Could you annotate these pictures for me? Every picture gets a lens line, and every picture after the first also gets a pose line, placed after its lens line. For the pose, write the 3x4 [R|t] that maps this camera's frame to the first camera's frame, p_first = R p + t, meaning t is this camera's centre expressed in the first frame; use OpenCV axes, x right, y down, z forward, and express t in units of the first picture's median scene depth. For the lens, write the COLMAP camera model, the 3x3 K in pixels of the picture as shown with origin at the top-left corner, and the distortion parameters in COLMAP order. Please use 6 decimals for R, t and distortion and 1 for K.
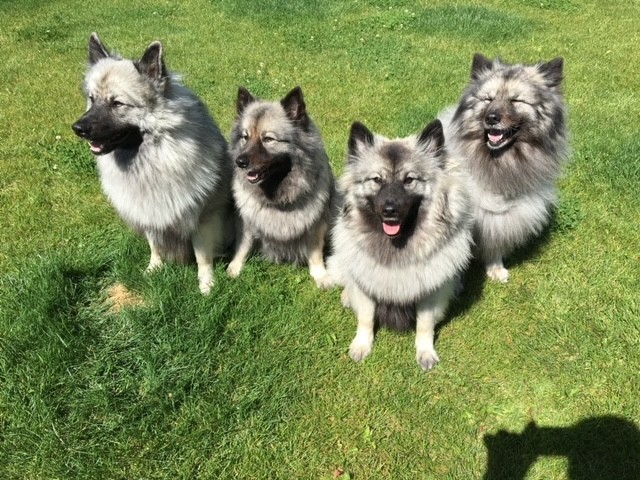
lens RADIAL K [[525.5, 0, 320.0], [0, 525.5, 240.0], [0, 0, 1]] dist [0.001692, -0.004001]
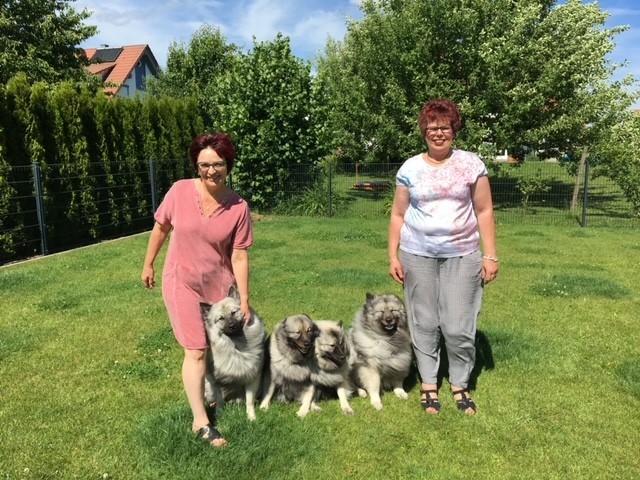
lens RADIAL K [[529.6, 0, 319.0], [0, 529.6, 241.3], [0, 0, 1]] dist [0.007026, -0.010597]
pose [[0.973765, -0.038717, 0.224239, -0.195036], [0.135445, 0.890465, -0.434428, 0.195643], [-0.182857, 0.453402, 0.872347, -0.491428]]
